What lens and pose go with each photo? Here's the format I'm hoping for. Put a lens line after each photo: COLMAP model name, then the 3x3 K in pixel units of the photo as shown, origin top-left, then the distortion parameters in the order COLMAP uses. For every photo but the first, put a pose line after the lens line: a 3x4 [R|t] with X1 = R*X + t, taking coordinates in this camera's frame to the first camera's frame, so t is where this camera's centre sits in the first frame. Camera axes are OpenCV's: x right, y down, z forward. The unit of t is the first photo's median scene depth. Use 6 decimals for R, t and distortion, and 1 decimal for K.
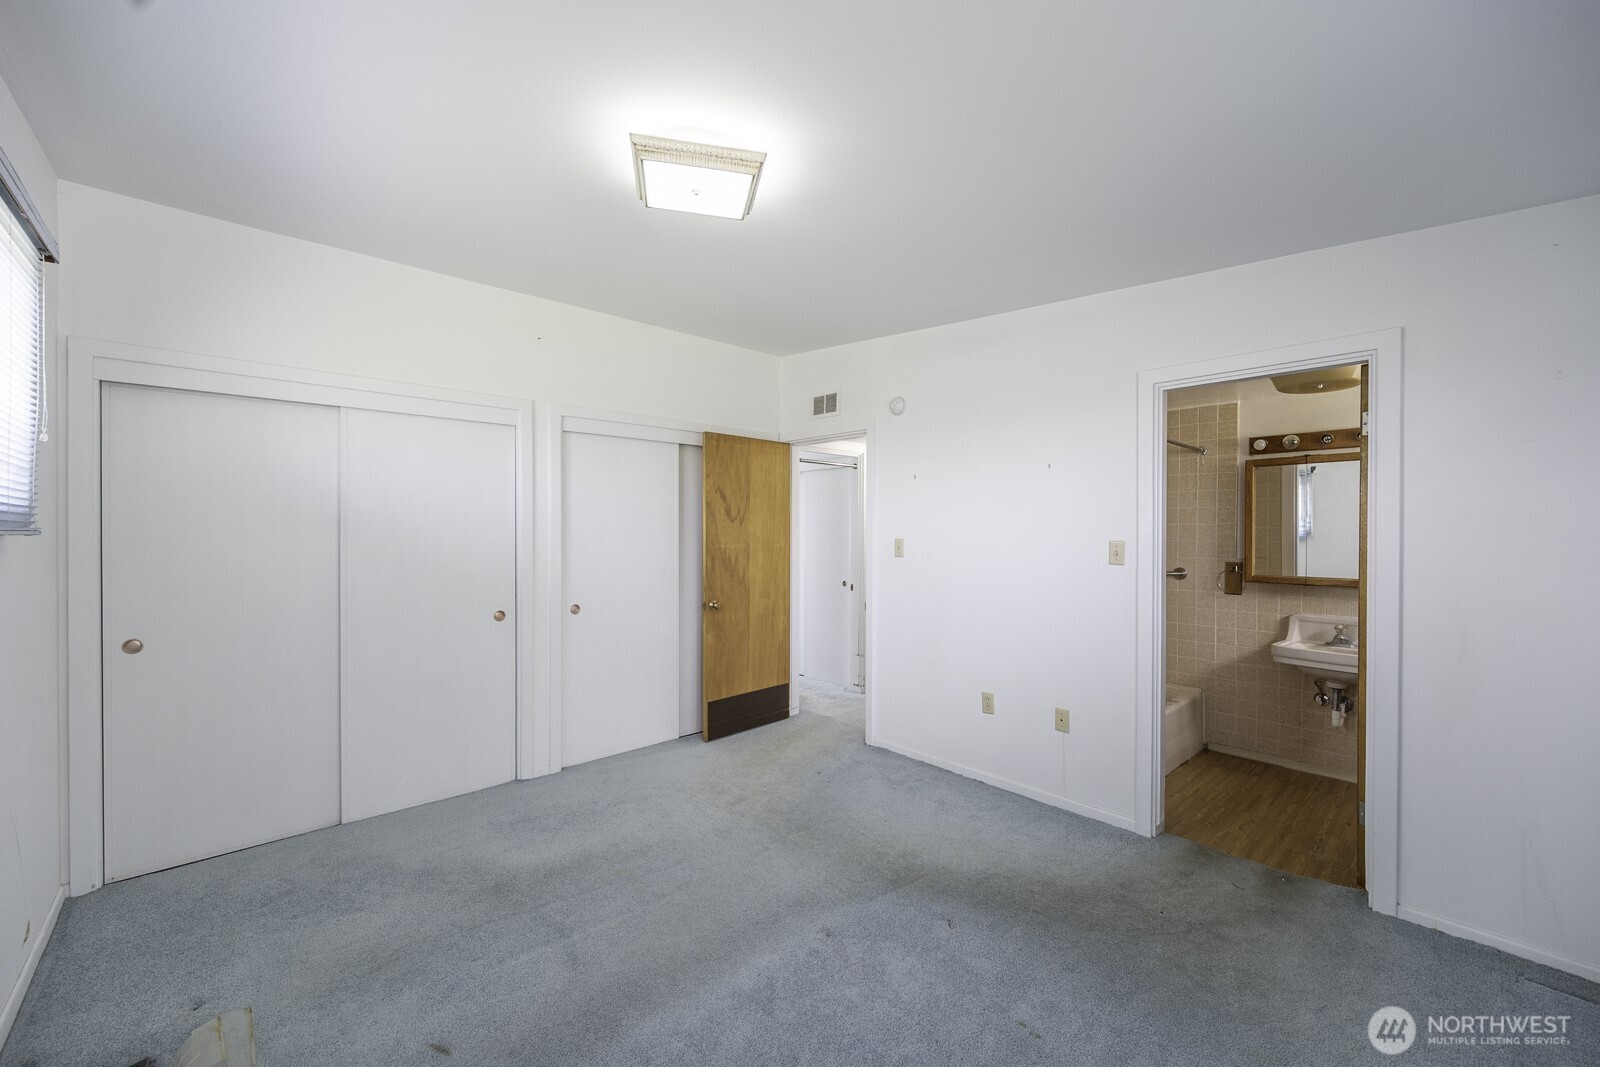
lens RADIAL K [[638.4, 0, 798.9], [0, 638.4, 533.2], [0, 0, 1]] dist [-0.000664, -0.001194]
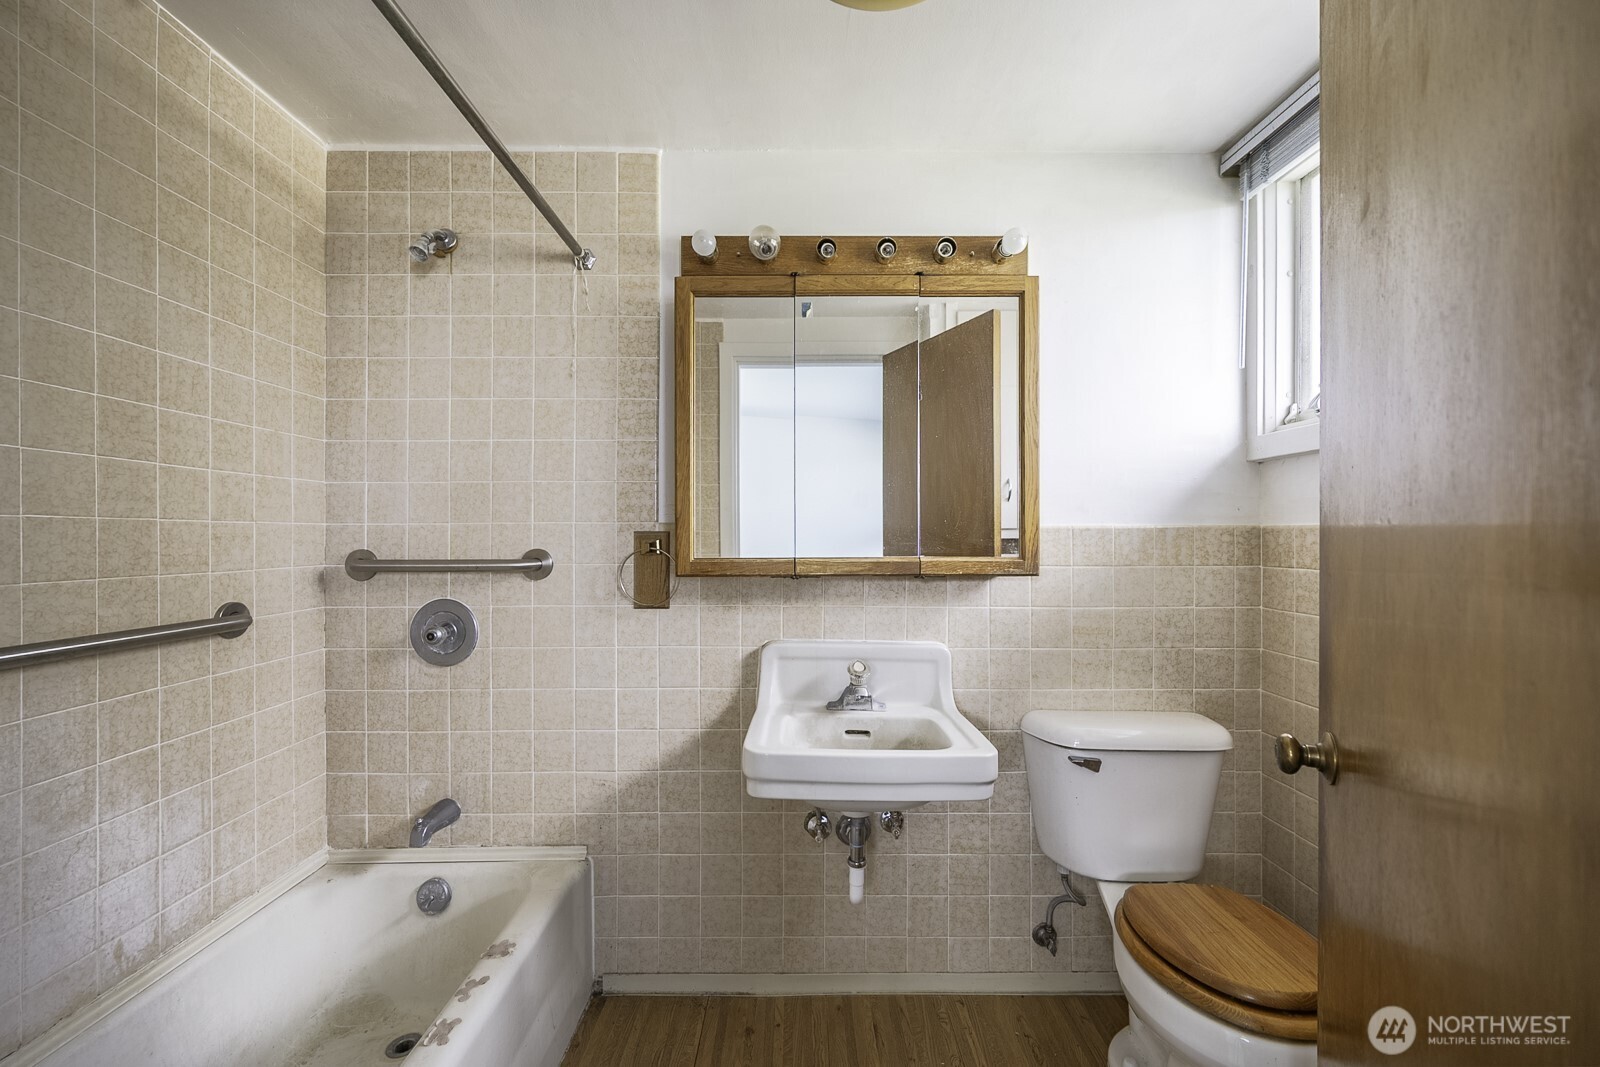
lens RADIAL K [[638.4, 0, 801.7], [0, 638.4, 530.4], [0, 0, 1]] dist [-0.000664, -0.001194]
pose [[0.679671, -0.006385, 0.733489, 0.448988], [0.006934, 0.999973, 0.002279, 0.045612], [-0.733484, 0.003537, 0.679698, 0.655090]]
